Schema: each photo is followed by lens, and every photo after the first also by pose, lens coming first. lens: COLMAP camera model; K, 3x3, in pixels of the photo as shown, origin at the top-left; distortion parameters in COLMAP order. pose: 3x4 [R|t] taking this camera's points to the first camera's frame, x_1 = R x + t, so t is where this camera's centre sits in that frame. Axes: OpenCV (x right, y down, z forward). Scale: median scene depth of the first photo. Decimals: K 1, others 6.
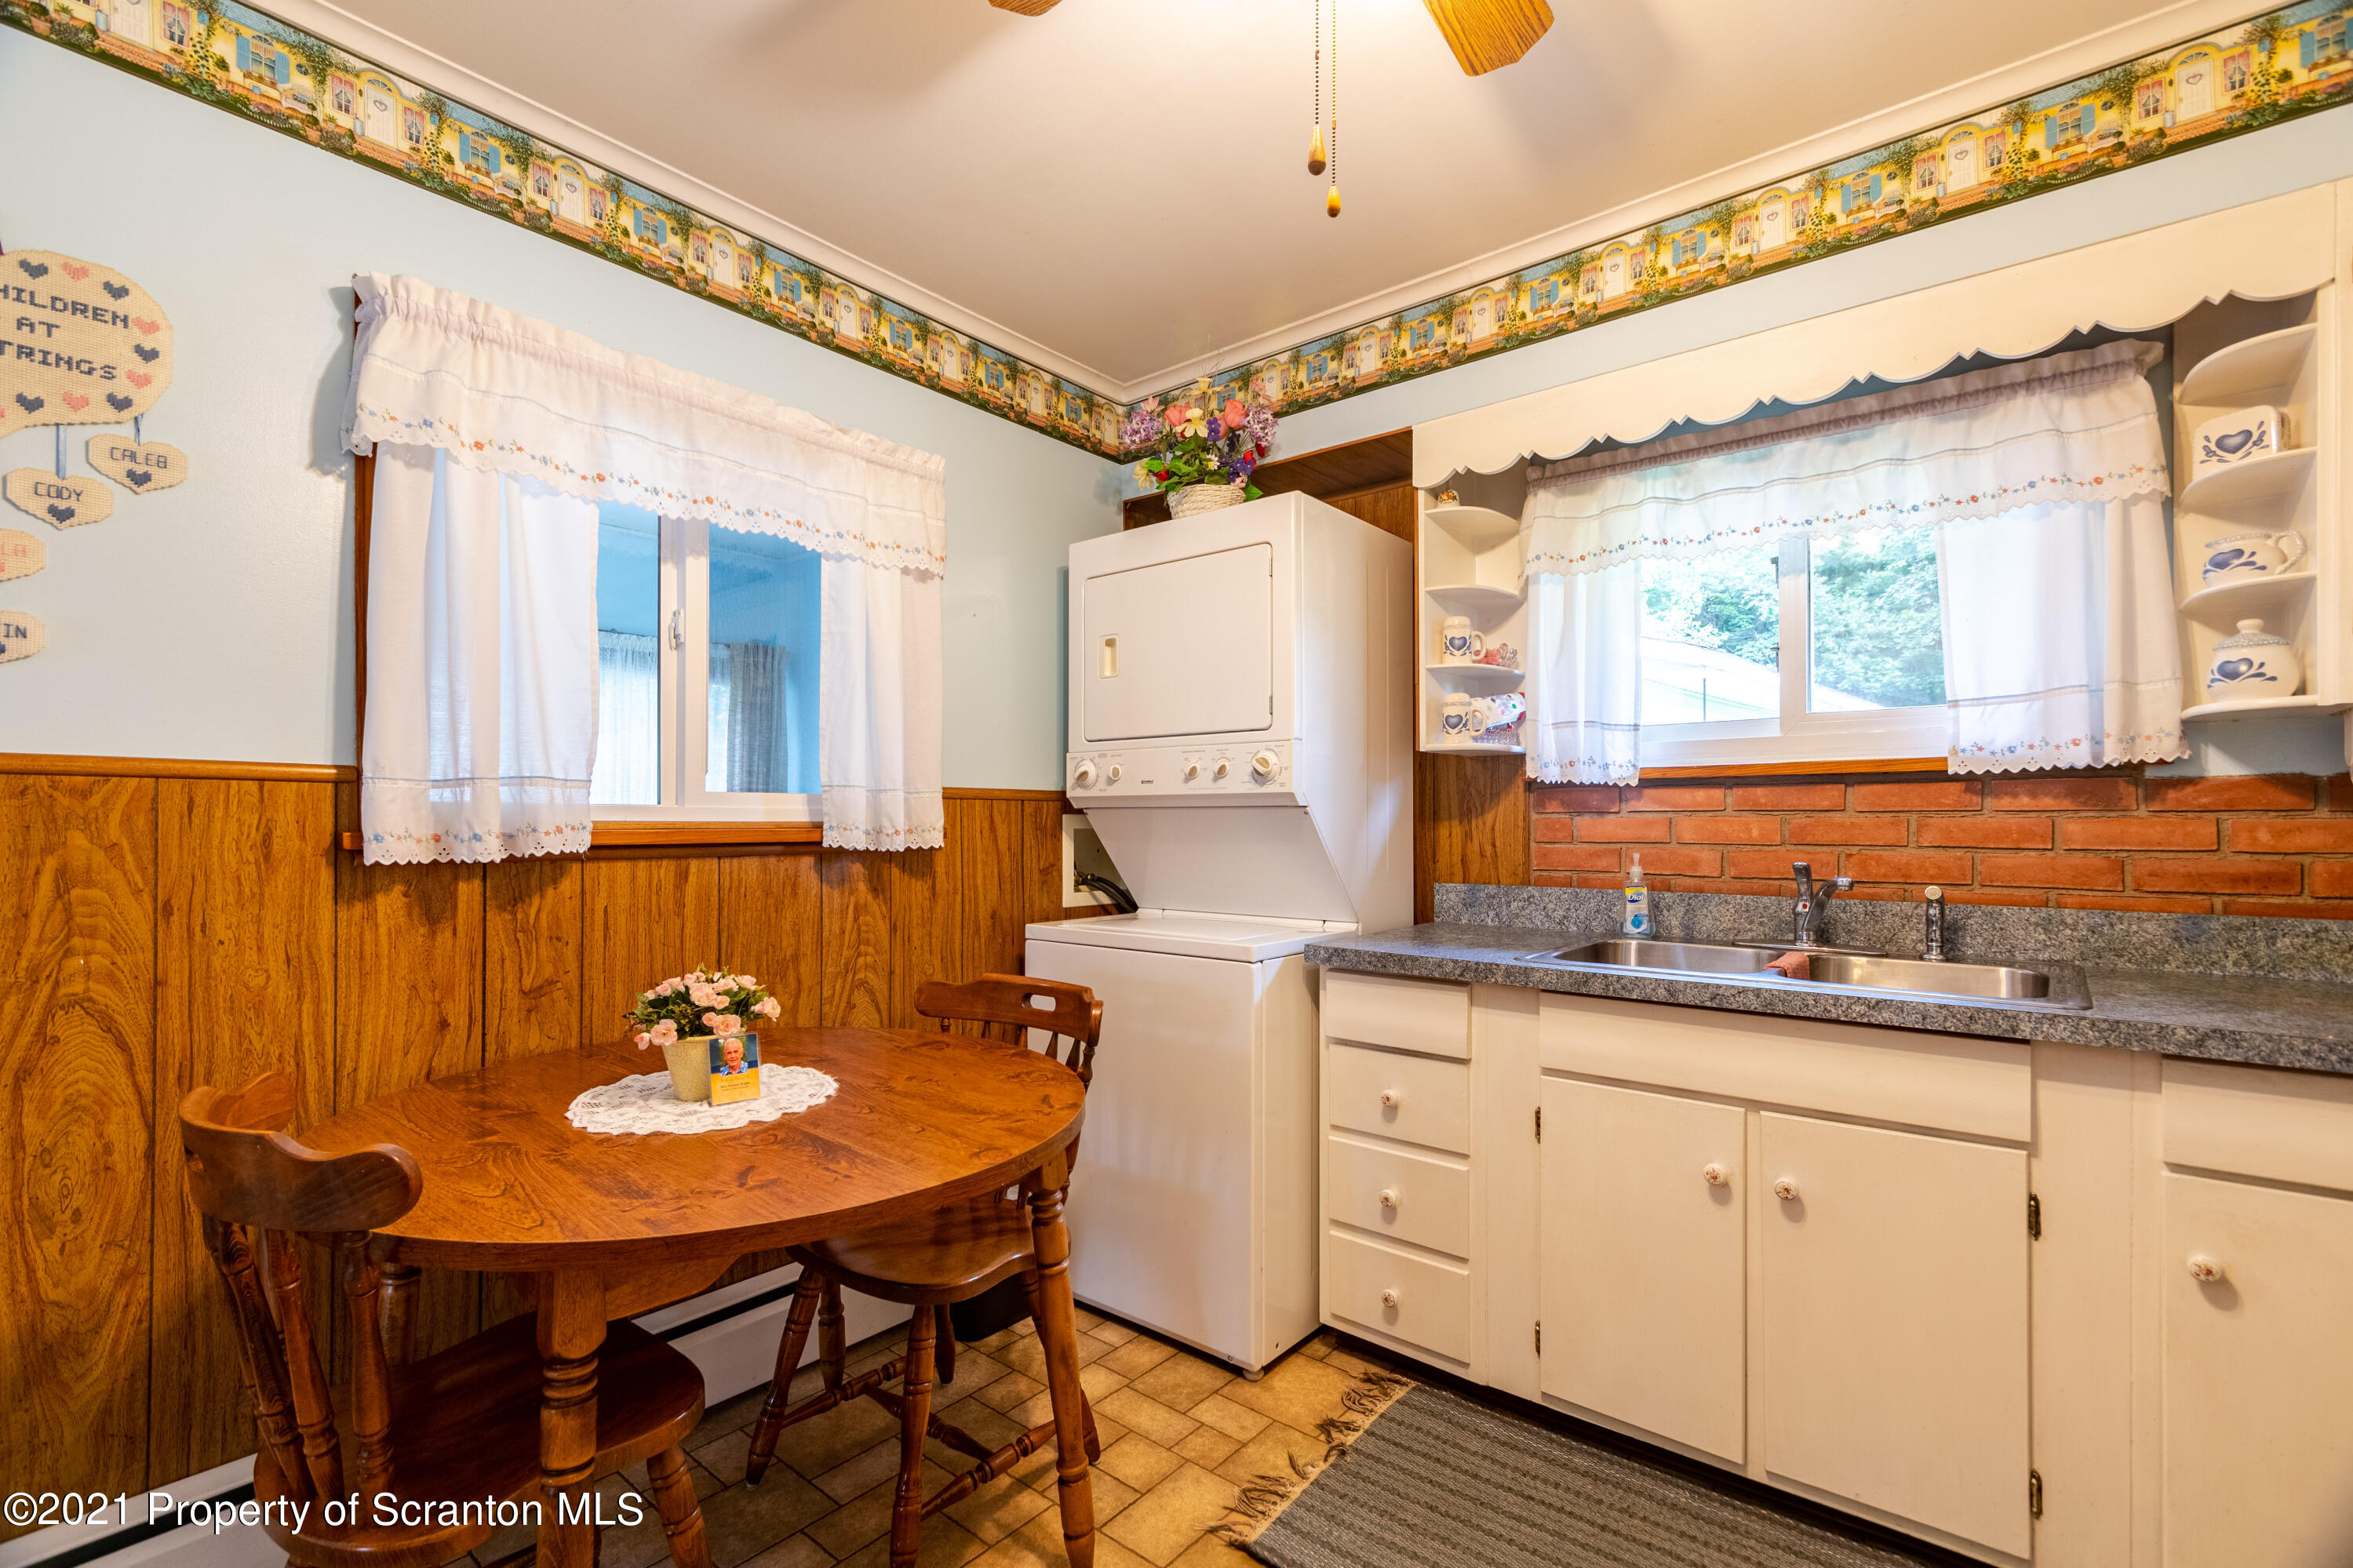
lens RADIAL K [[1038.7, 0, 1168.8], [0, 1038.7, 808.8], [0, 0, 1]] dist [0.002002, 0.000230]
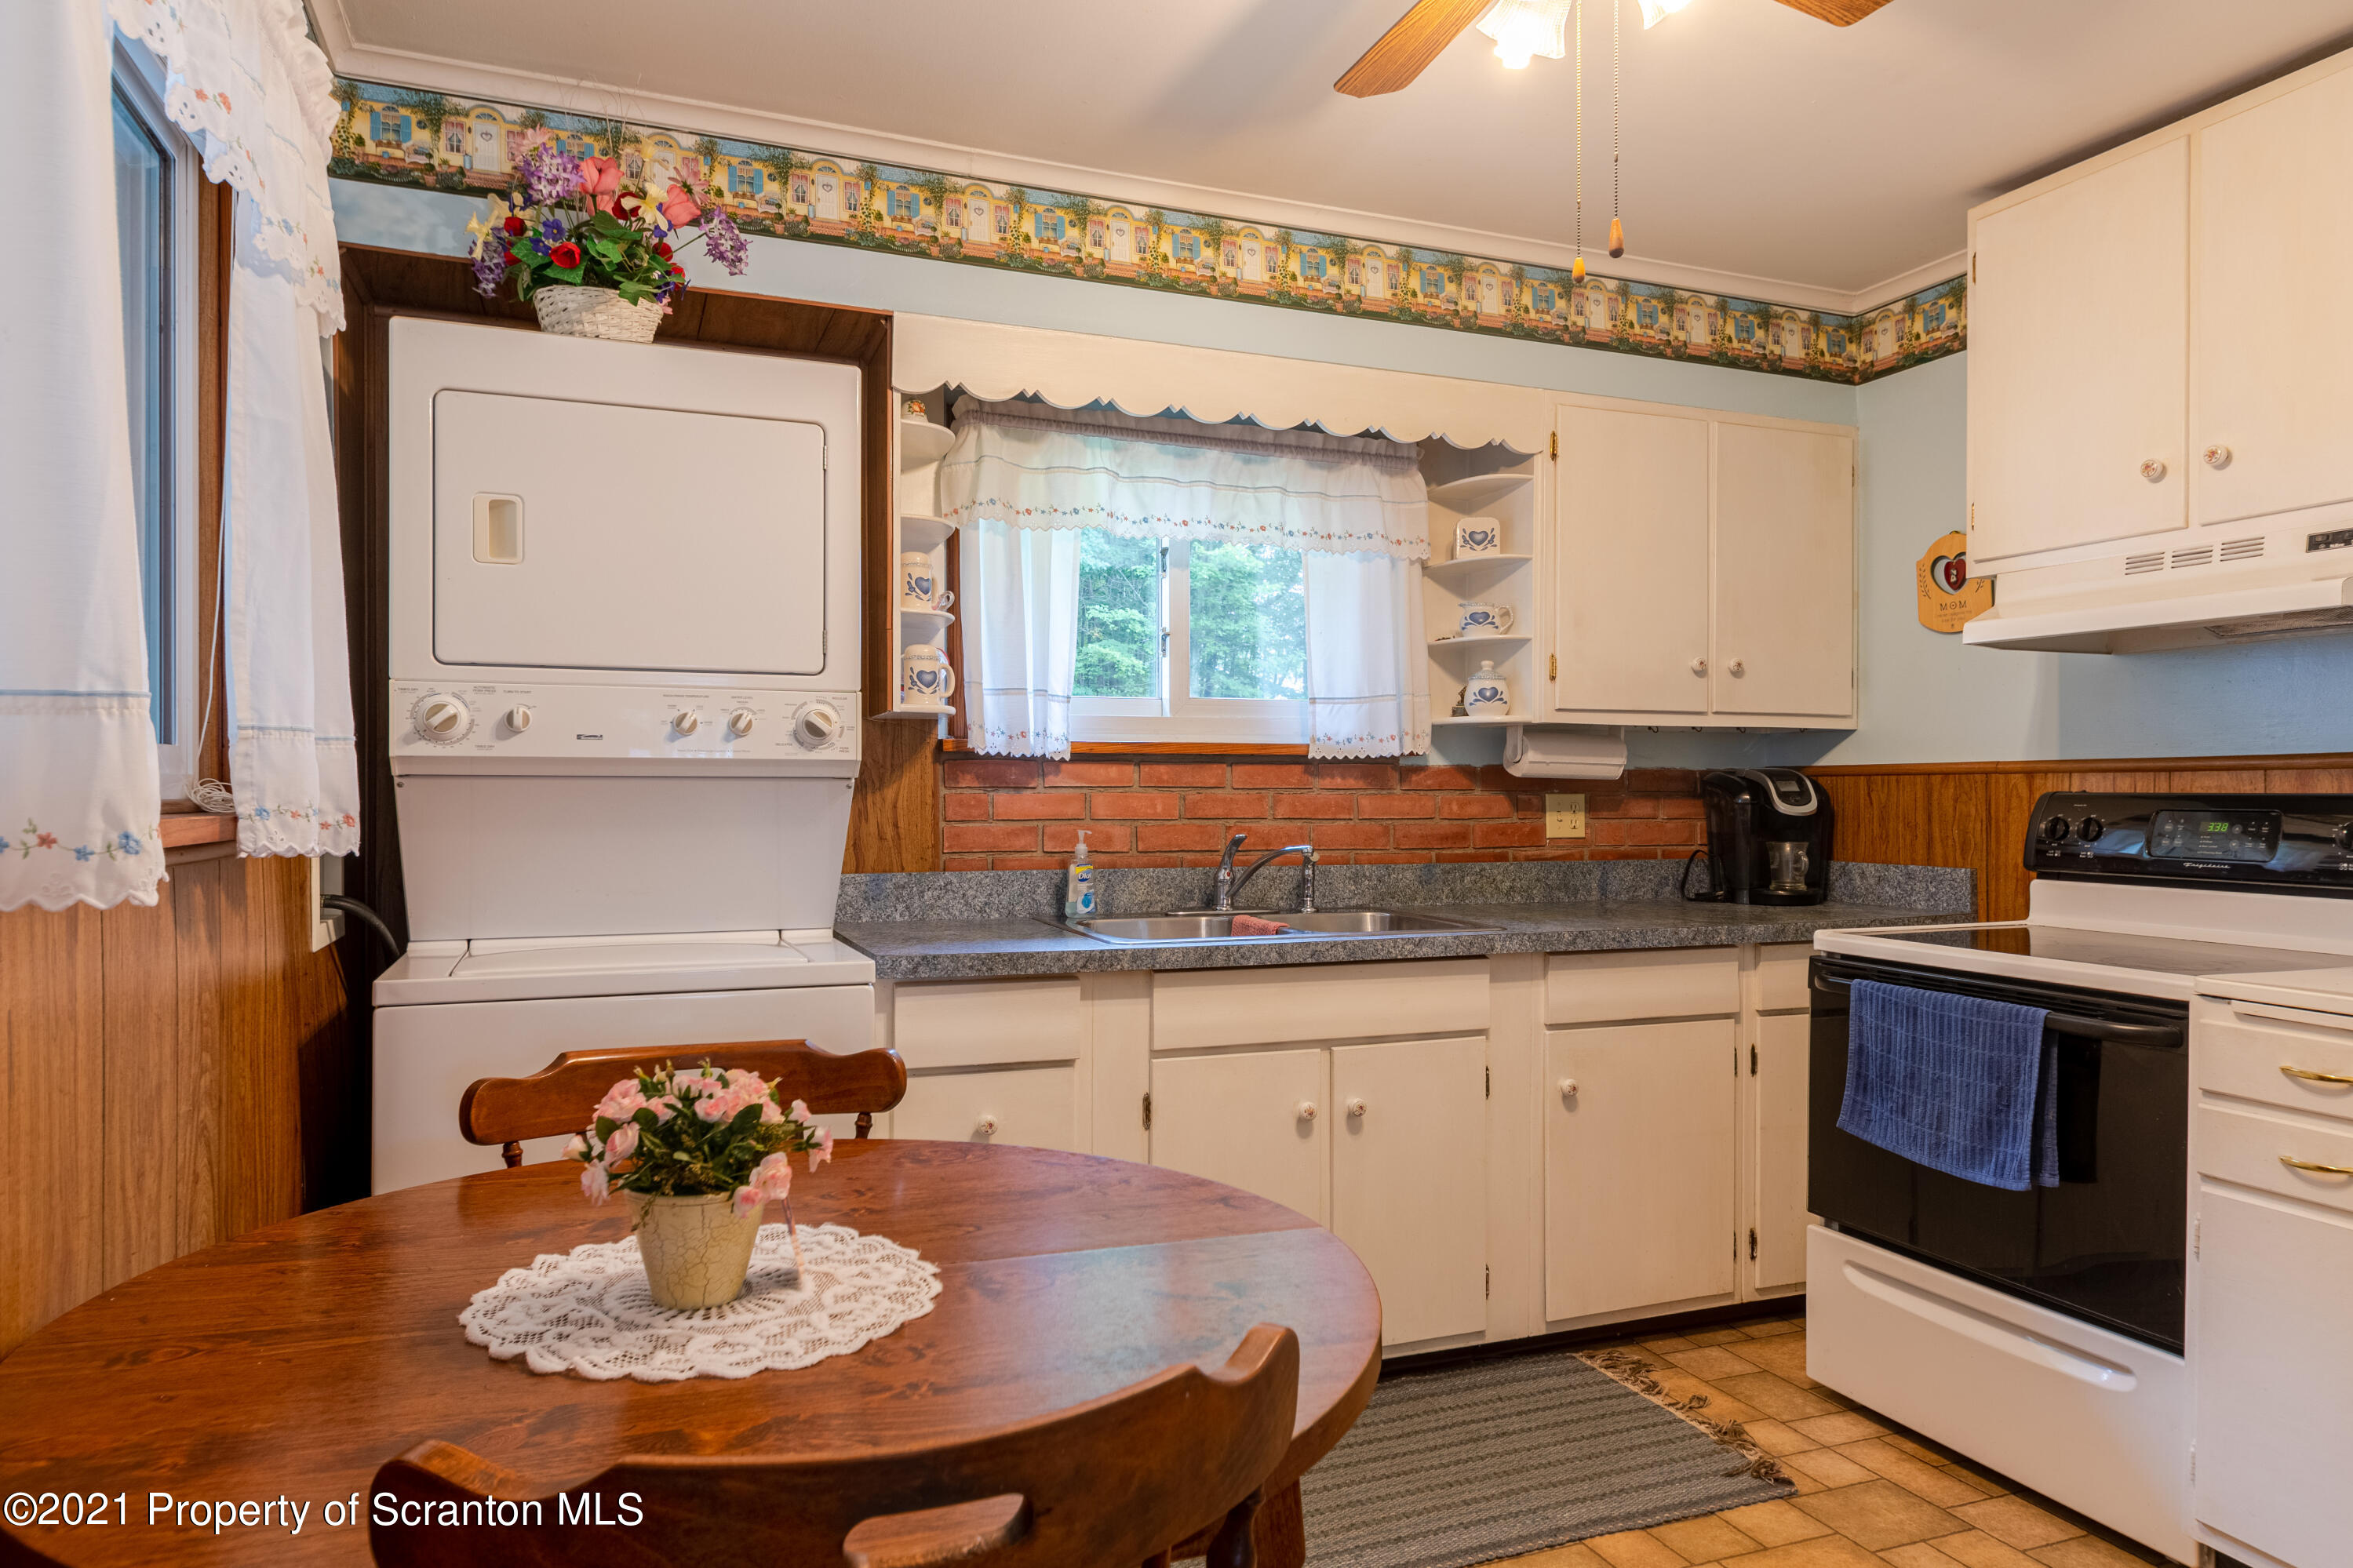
lens RADIAL K [[1415.8, 0, 1176.5], [0, 1415.8, 784.0], [0, 0, 1]] dist [-0.003162, 0.005536]
pose [[0.500300, 0.006087, 0.865831, -0.676987], [-0.010881, 0.999941, -0.000743, -0.000477], [-0.865784, -0.009049, 0.500336, 0.276217]]
